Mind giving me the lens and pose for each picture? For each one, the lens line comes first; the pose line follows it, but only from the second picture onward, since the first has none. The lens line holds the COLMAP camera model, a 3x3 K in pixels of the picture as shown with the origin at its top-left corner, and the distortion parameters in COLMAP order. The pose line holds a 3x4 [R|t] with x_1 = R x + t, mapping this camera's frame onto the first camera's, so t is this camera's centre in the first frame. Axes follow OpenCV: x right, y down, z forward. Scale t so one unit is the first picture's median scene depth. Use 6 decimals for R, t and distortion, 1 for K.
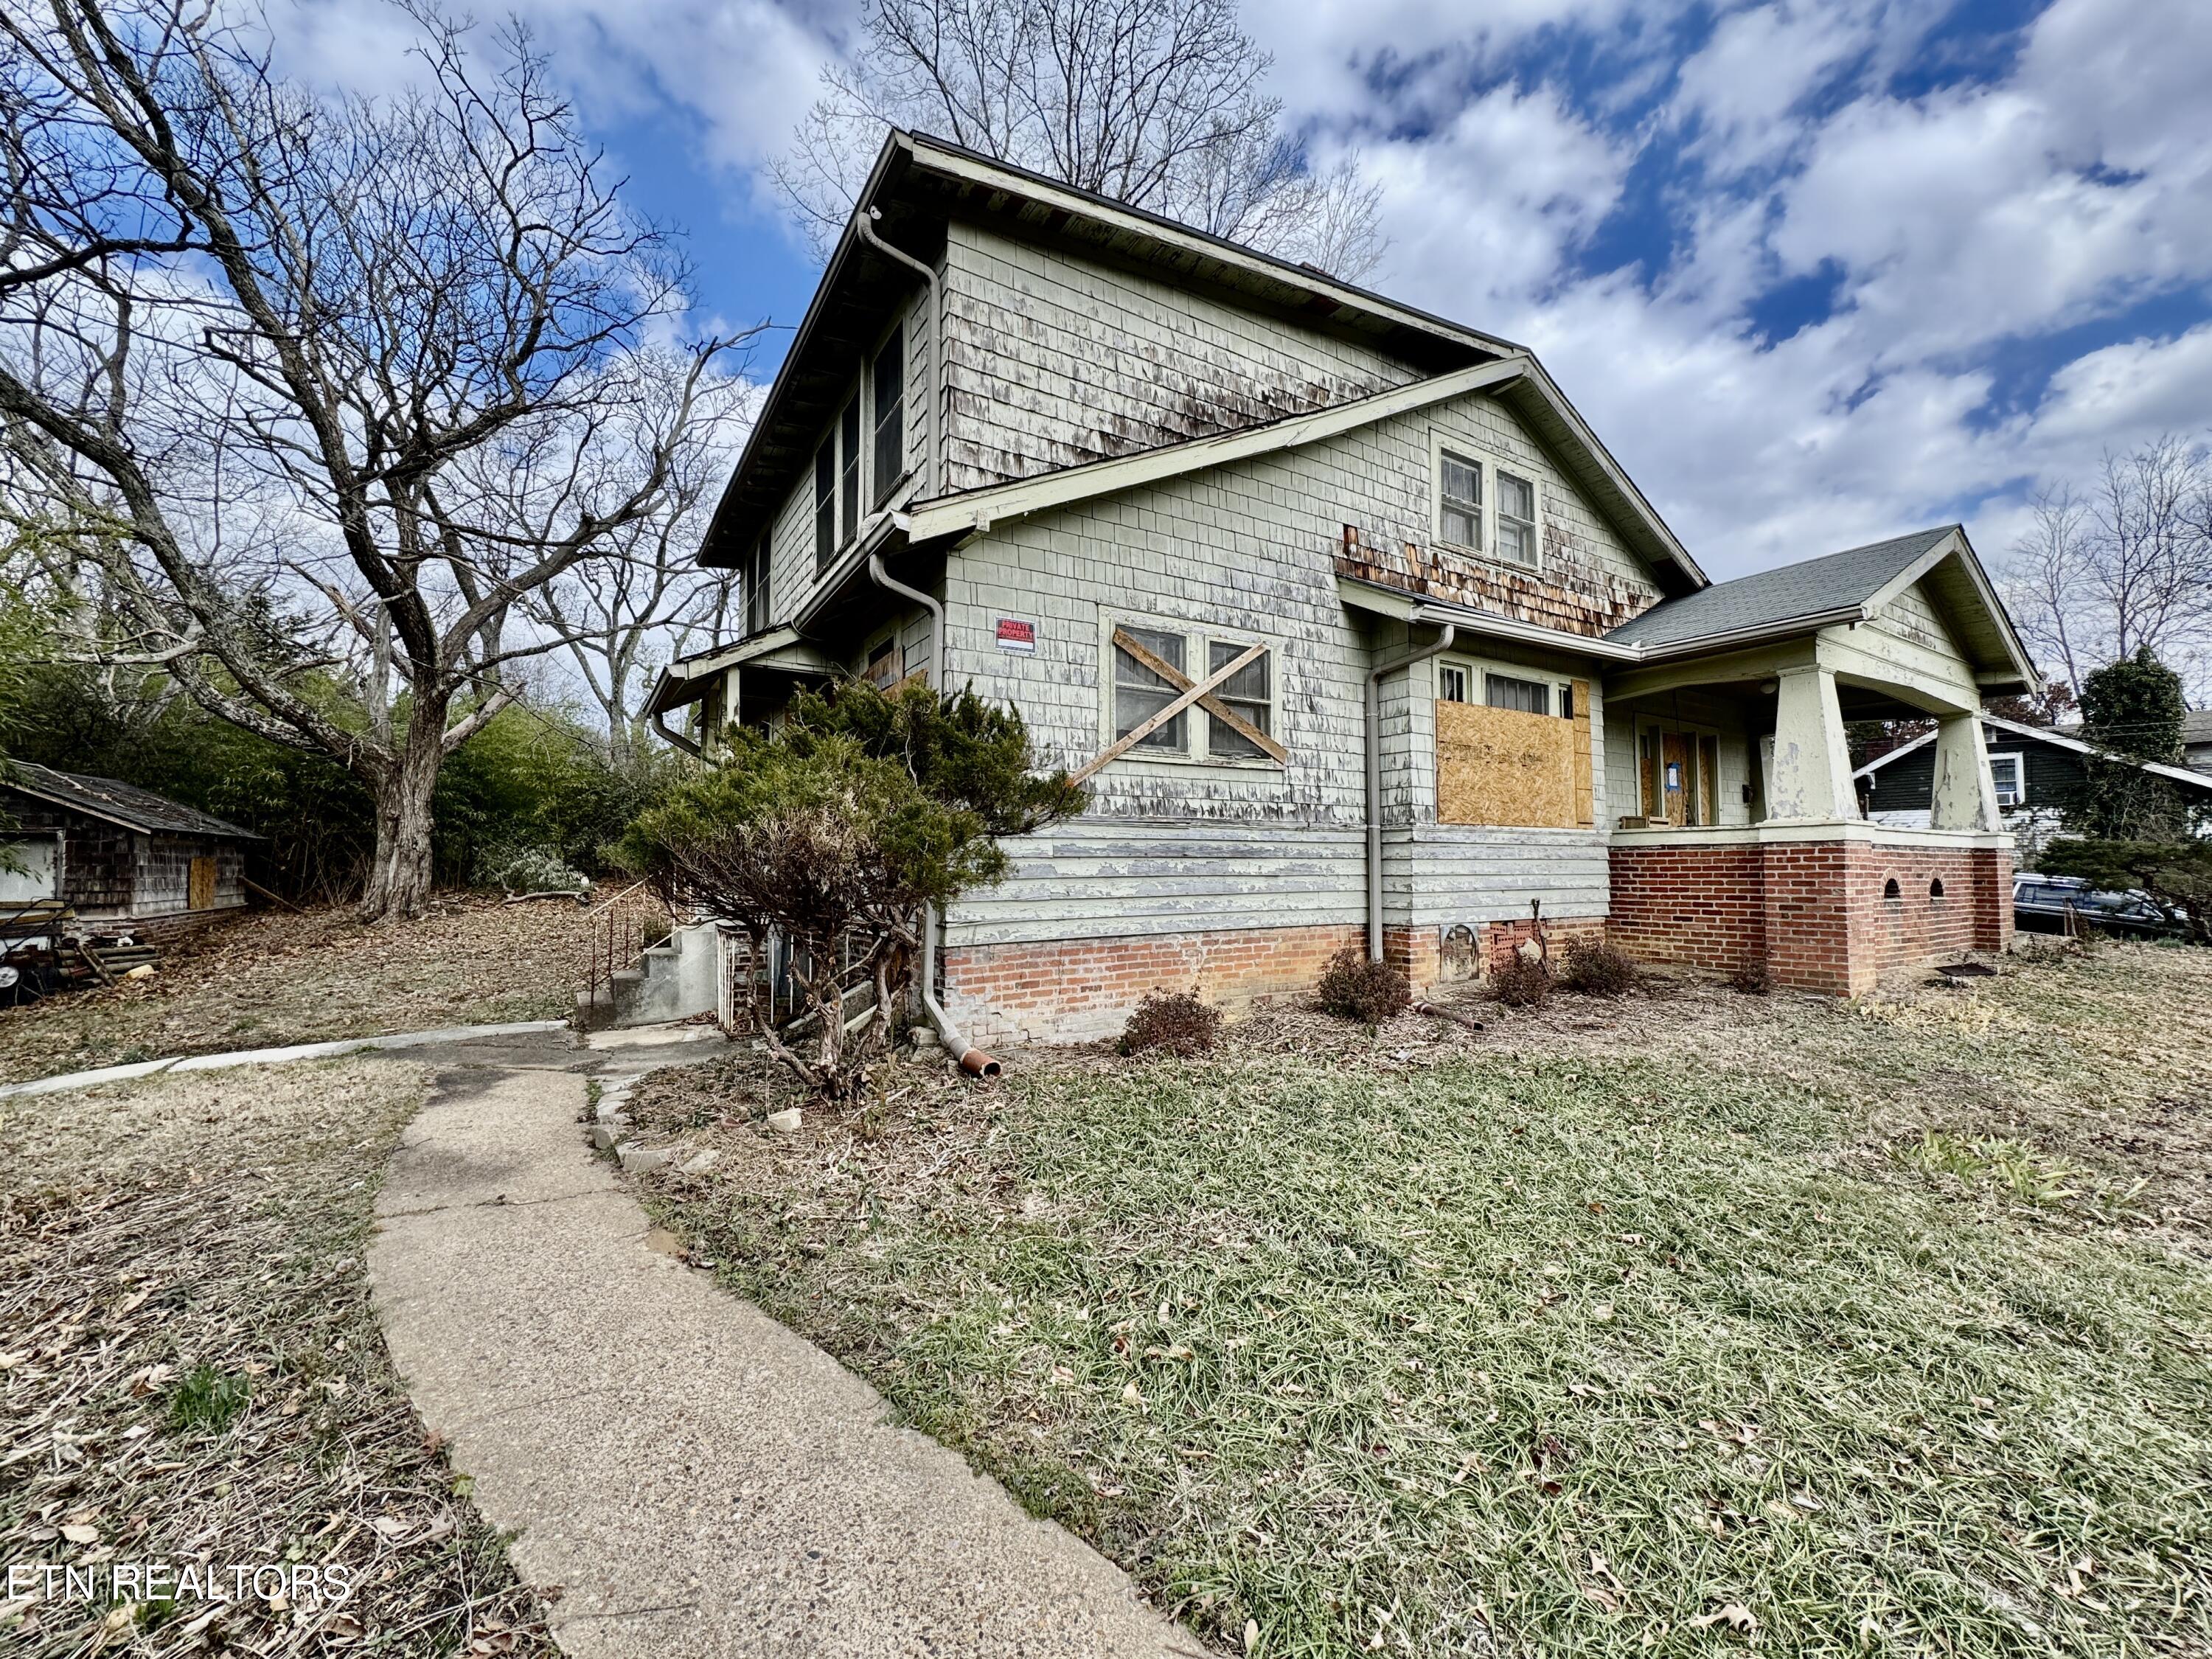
lens RADIAL K [[877.7, 0, 1106.0], [0, 877.7, 829.5], [0, 0, 1]] dist [-0.000022, -0.000118]
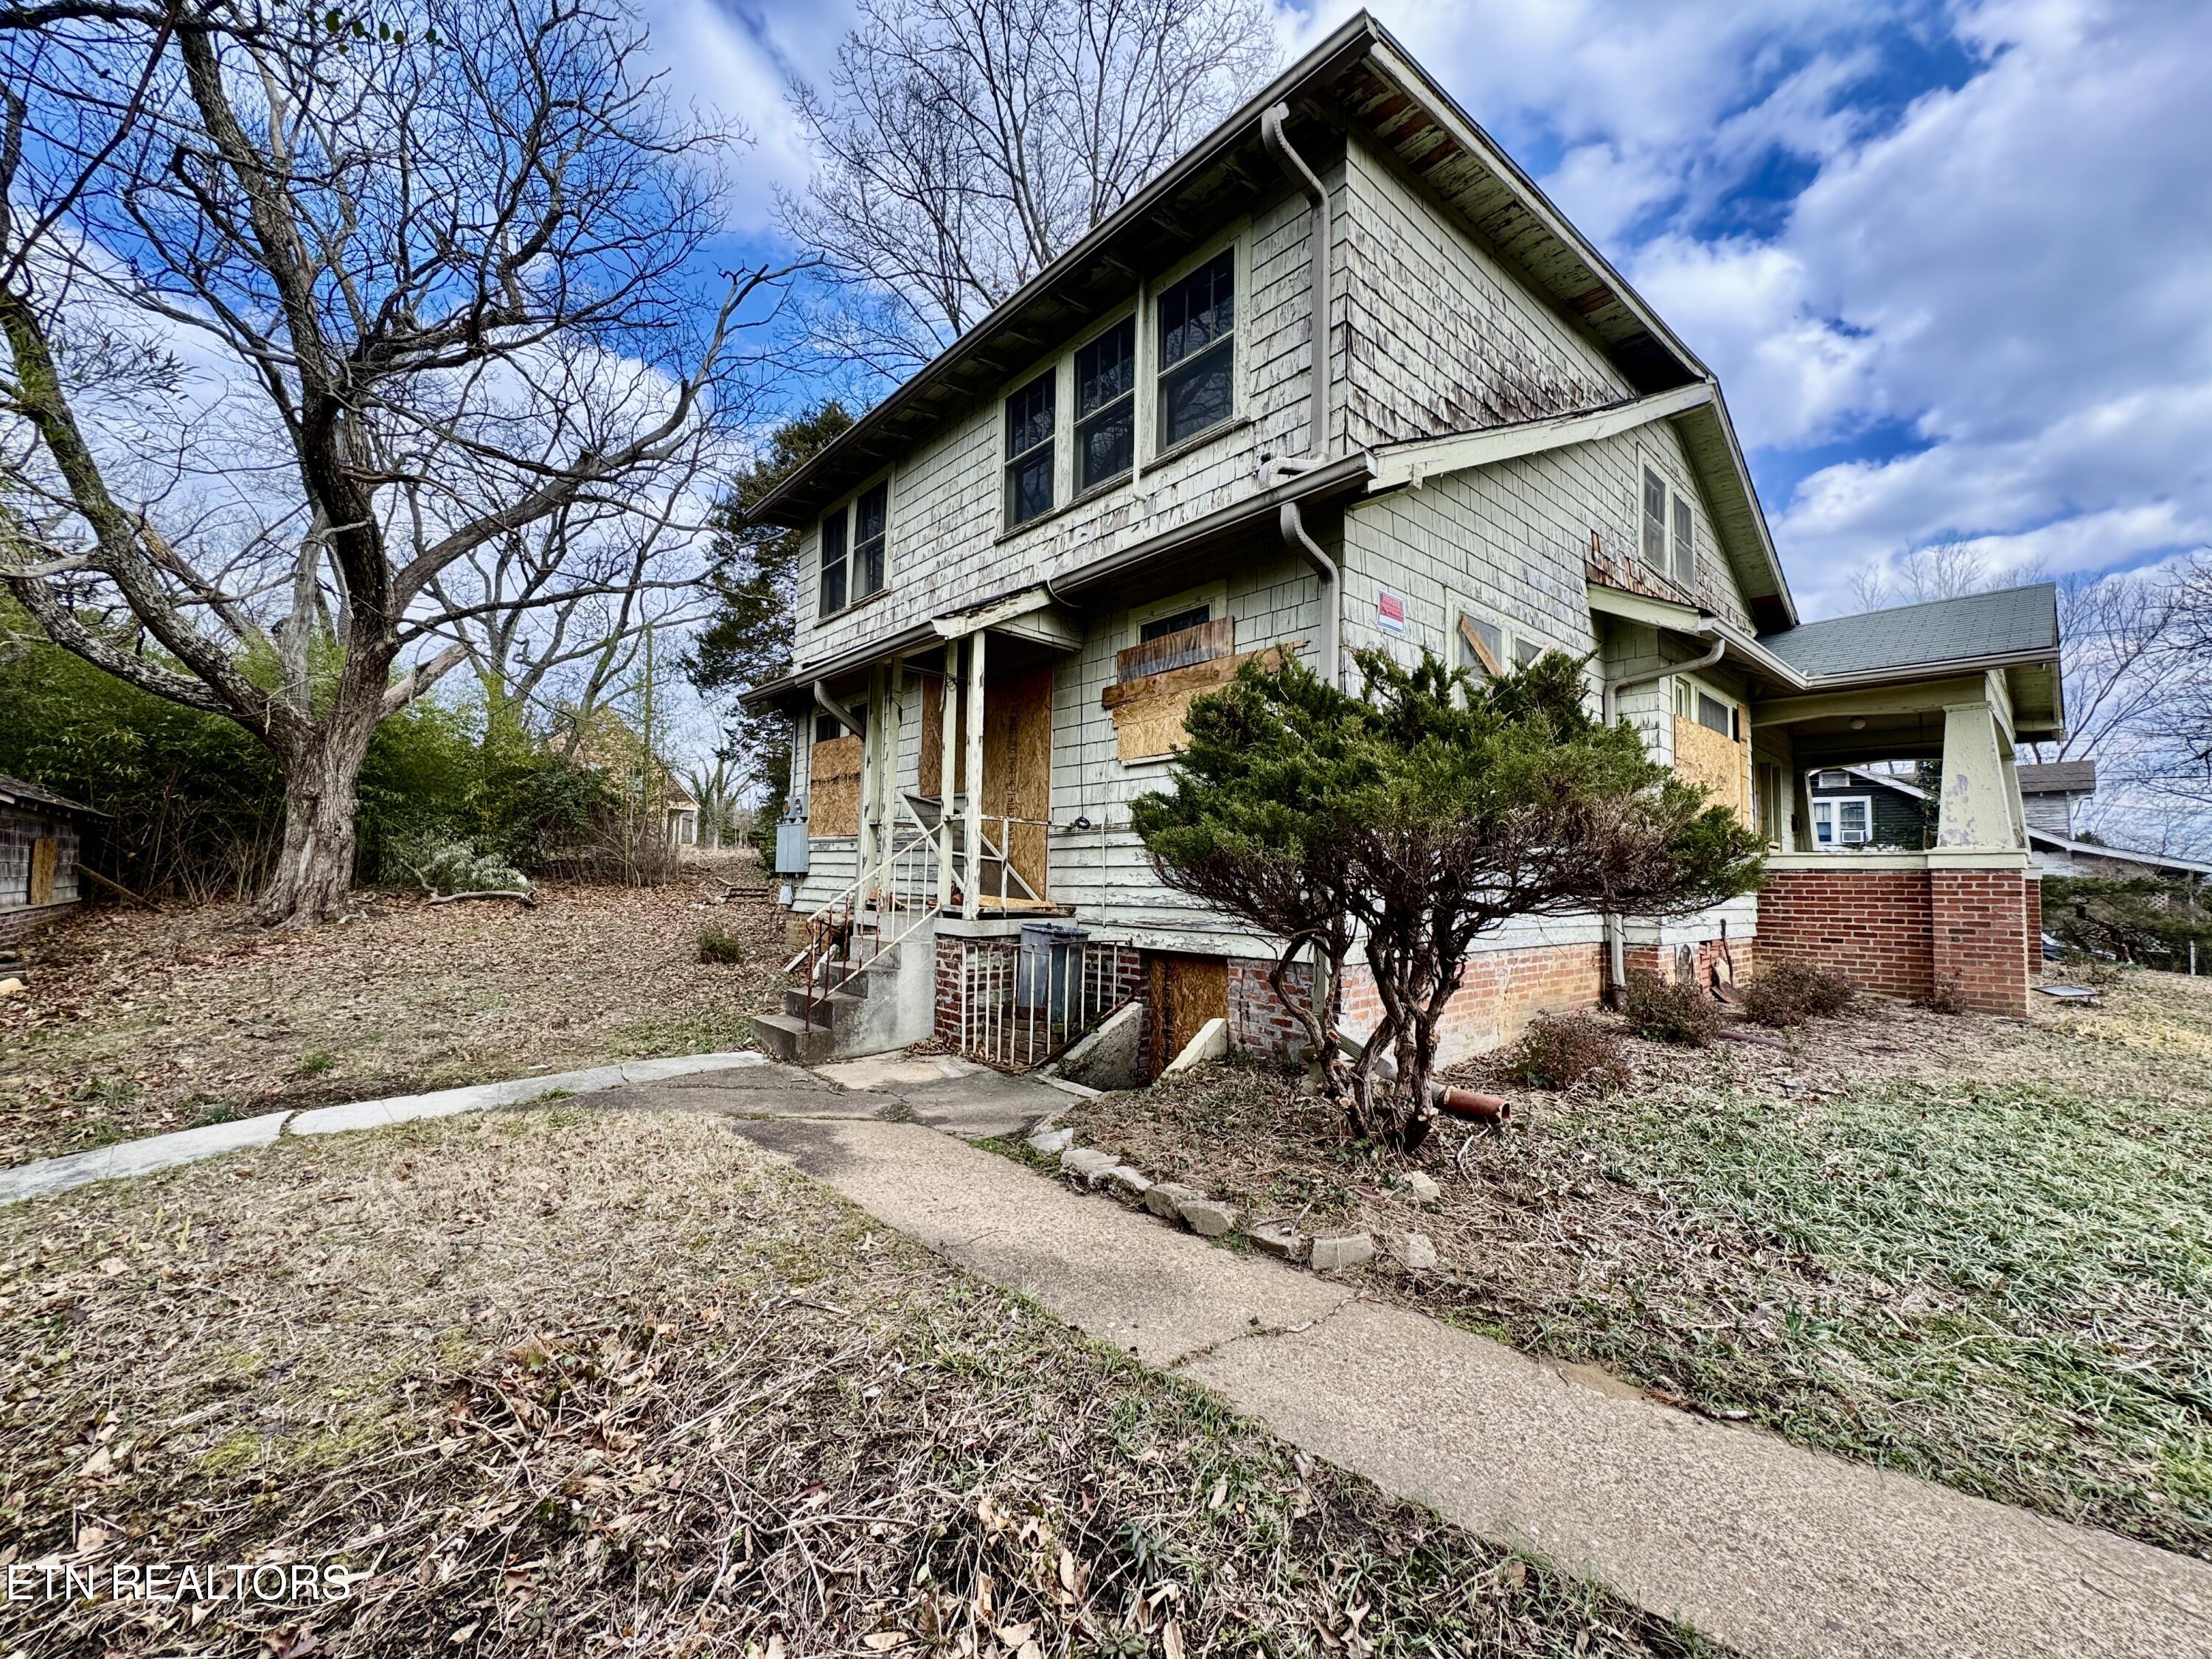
lens RADIAL K [[877.7, 0, 1106.0], [0, 877.7, 829.5], [0, 0, 1]] dist [-0.000022, -0.000118]
pose [[0.985075, 0.032797, 0.168972, -0.383934], [-0.030338, 0.999393, -0.017110, 0.015416], [-0.169431, 0.011729, 0.985472, 0.129914]]
